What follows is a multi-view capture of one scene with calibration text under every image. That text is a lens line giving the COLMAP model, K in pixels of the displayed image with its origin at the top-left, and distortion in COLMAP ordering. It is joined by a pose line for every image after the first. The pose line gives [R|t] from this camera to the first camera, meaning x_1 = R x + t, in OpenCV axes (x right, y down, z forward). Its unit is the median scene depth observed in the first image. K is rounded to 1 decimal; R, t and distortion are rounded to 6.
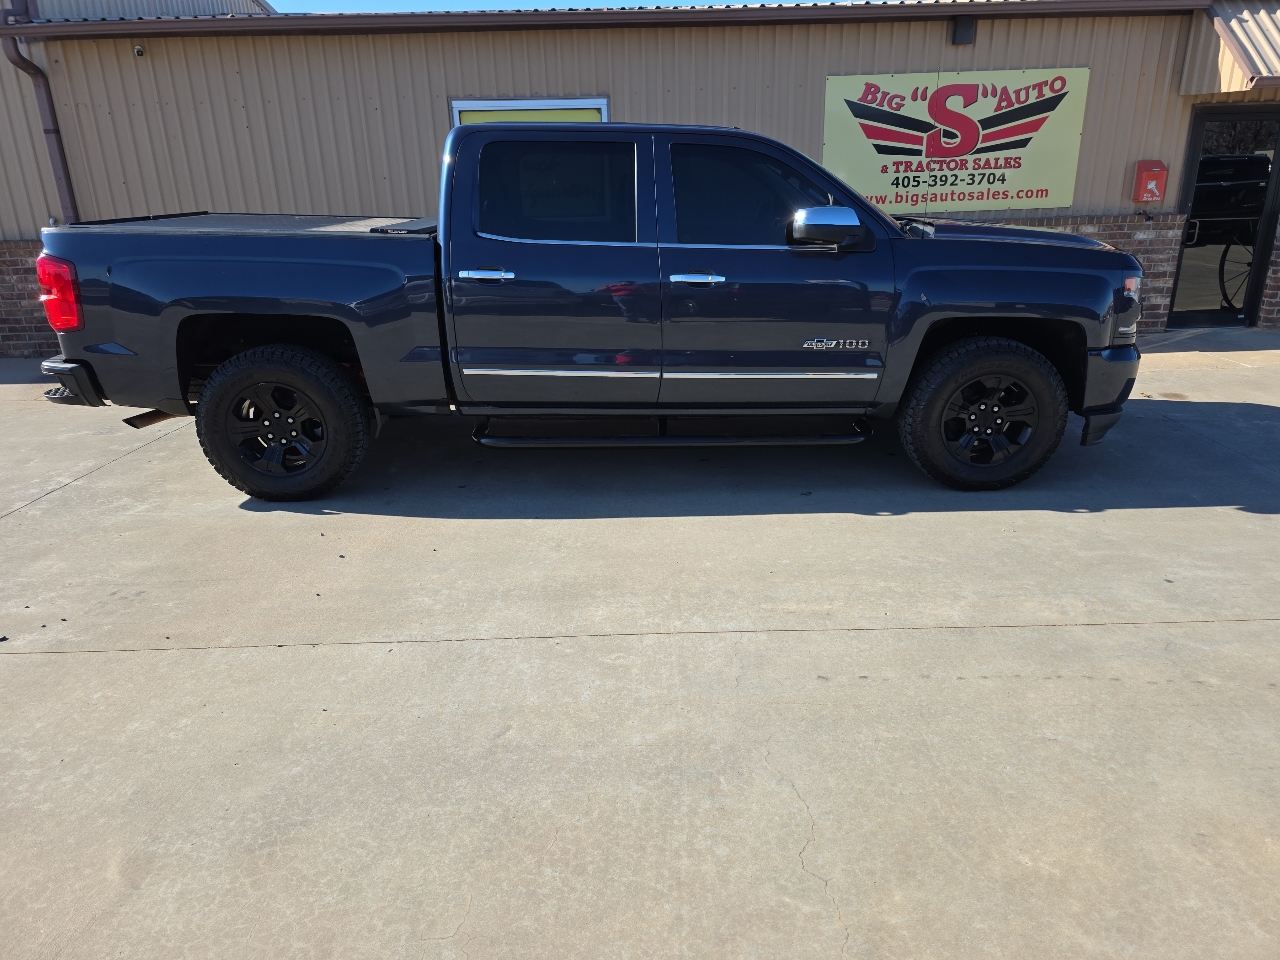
lens RADIAL K [[860.7, 0, 645.7], [0, 860.7, 478.8], [0, 0, 1]] dist [0.052000, -0.050148]
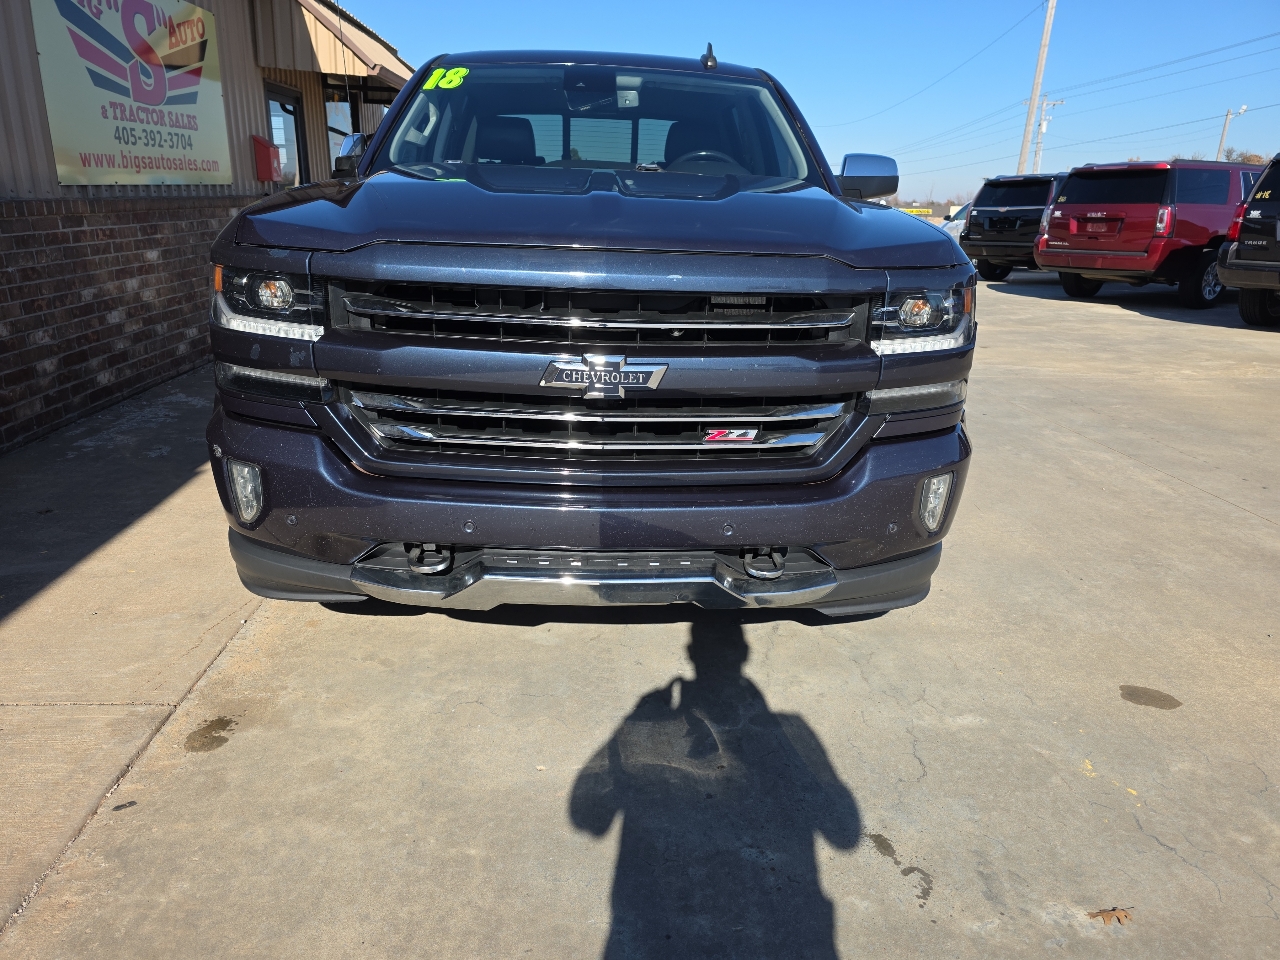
lens RADIAL K [[860.7, 0, 641.0], [0, 860.7, 489.7], [0, 0, 1]] dist [0.052000, -0.050148]
pose [[-0.020580, -0.302197, 0.953023, -0.422926], [0.289627, 0.910550, 0.294984, -0.186543], [-0.956918, 0.282092, 0.068785, 0.679396]]
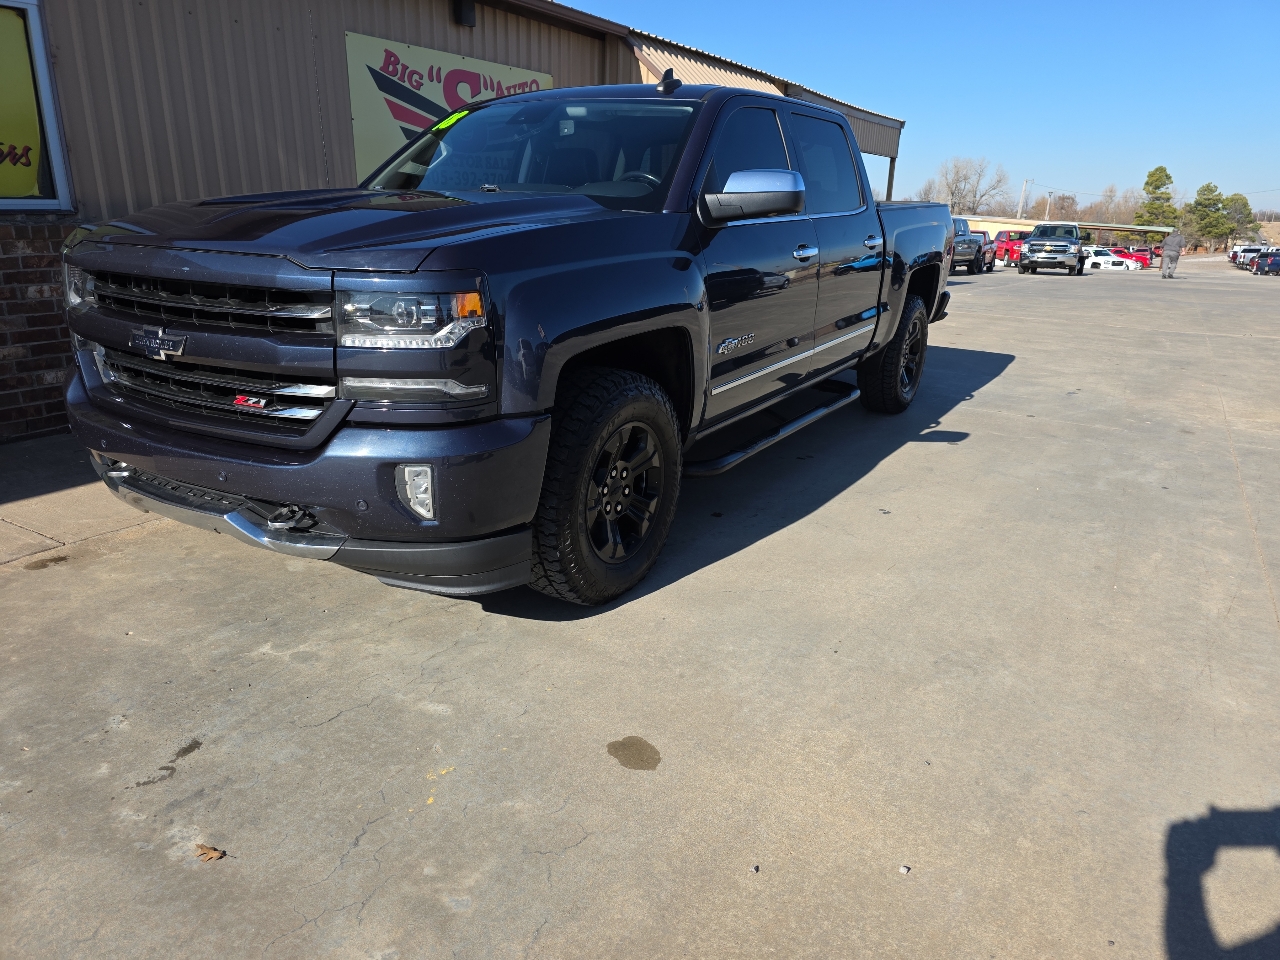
lens RADIAL K [[860.7, 0, 651.4], [0, 860.7, 483.6], [0, 0, 1]] dist [0.052000, -0.050148]
pose [[0.539607, -0.224753, 0.811364, -0.359971], [0.238553, 0.965030, 0.108667, -0.092574], [-0.807414, 0.134916, 0.574352, 0.384759]]
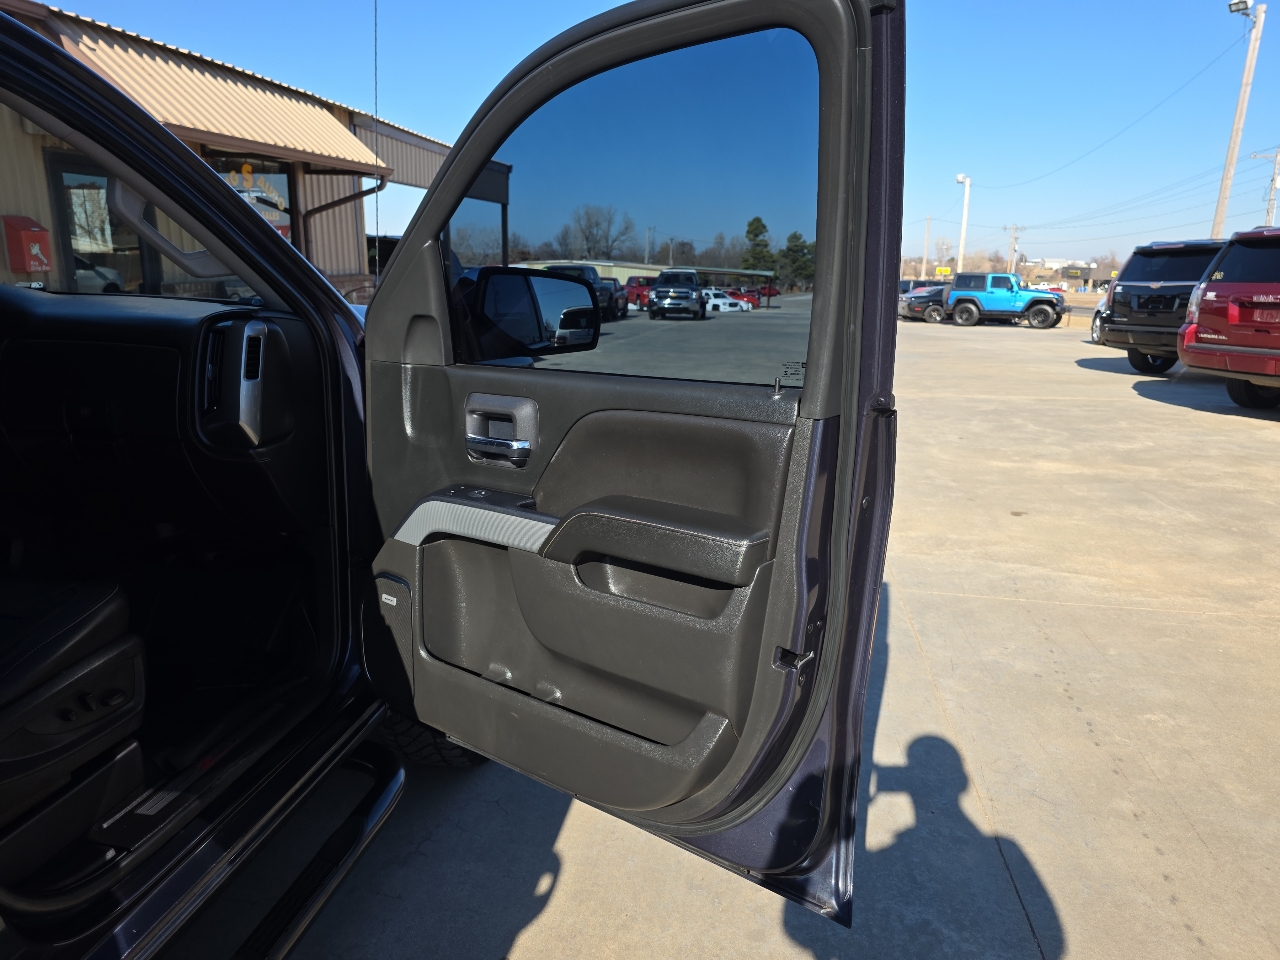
lens RADIAL K [[860.7, 0, 646.7], [0, 860.7, 489.9], [0, 0, 1]] dist [0.052000, -0.050148]
pose [[0.187328, -0.231013, 0.954747, -0.065280], [0.290867, 0.941410, 0.170716, -0.127943], [-0.938246, 0.245724, 0.243546, 0.406310]]
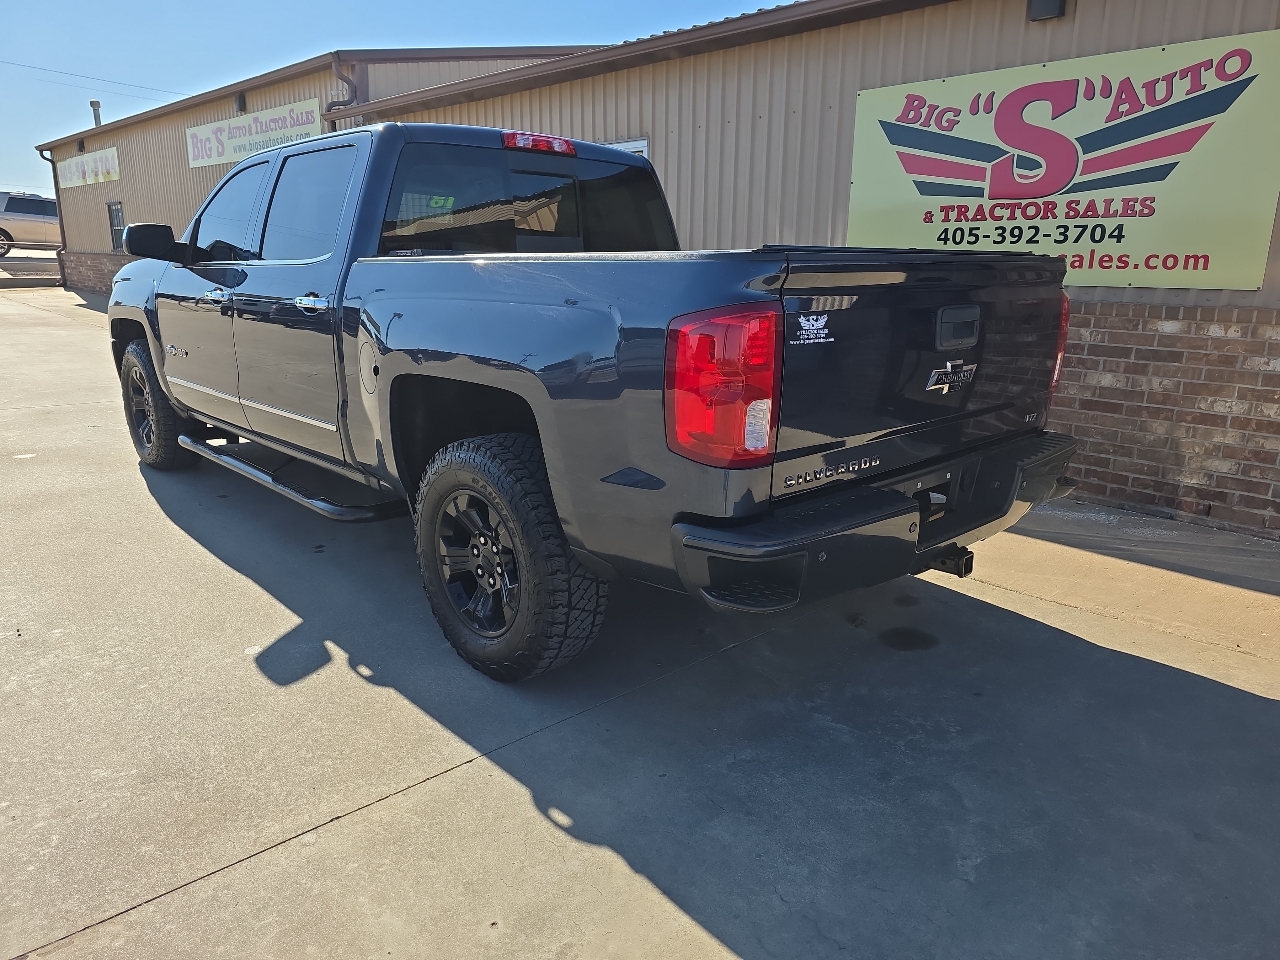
lens RADIAL K [[860.7, 0, 639.1], [0, 860.7, 484.2], [0, 0, 1]] dist [0.052000, -0.050148]
pose [[0.666634, 0.222611, -0.711367, 0.668201], [-0.268017, 0.962120, 0.049917, -0.132249], [0.695533, 0.157382, 0.701046, 0.409899]]
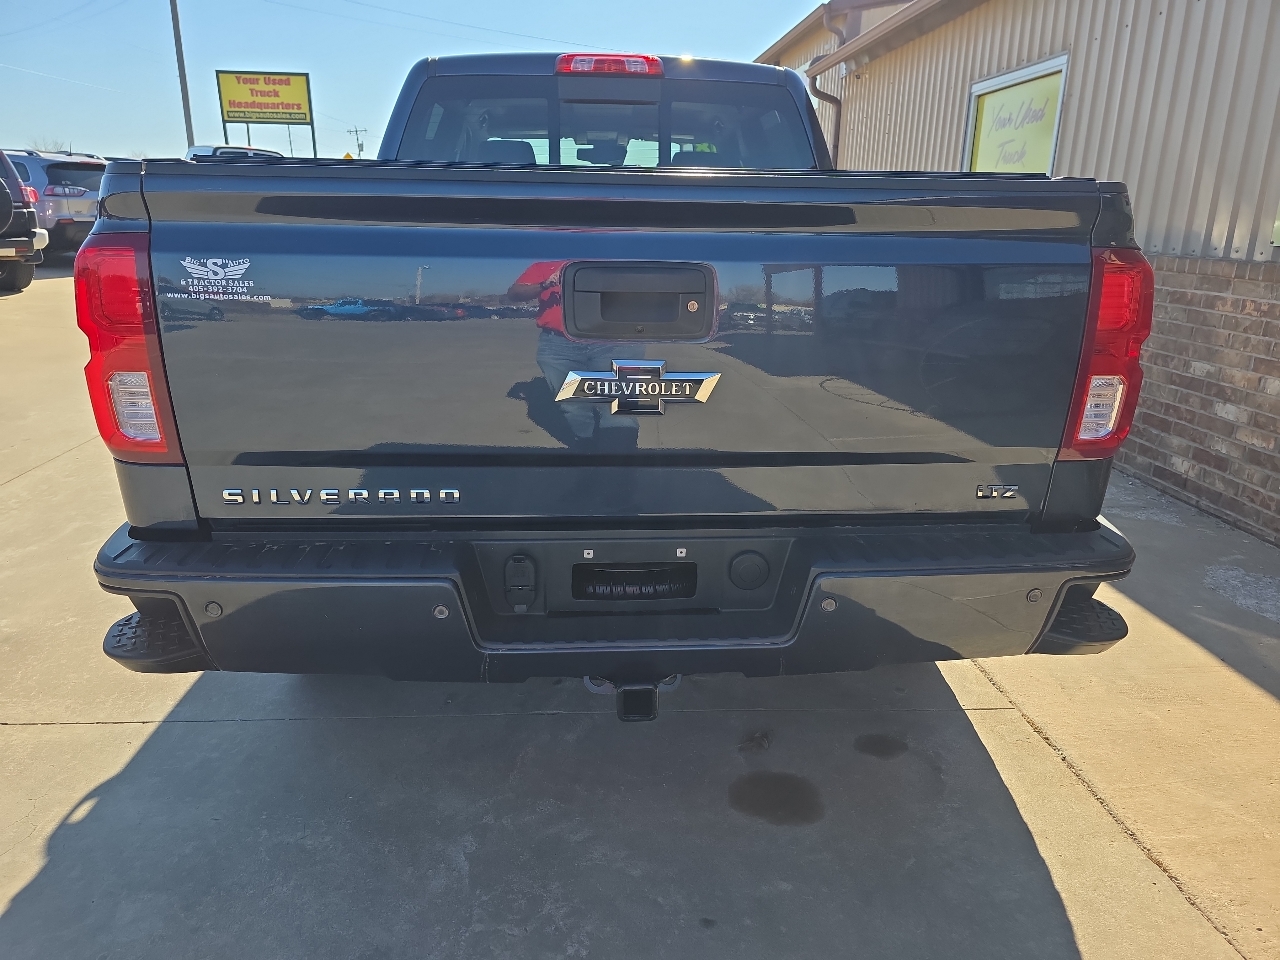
lens RADIAL K [[860.7, 0, 640.2], [0, 860.7, 489.0], [0, 0, 1]] dist [0.052000, -0.050148]
pose [[0.036455, 0.323919, -0.945382, 0.692417], [-0.334375, 0.895438, 0.293913, -0.219190], [0.941735, 0.305397, 0.140954, 0.685210]]
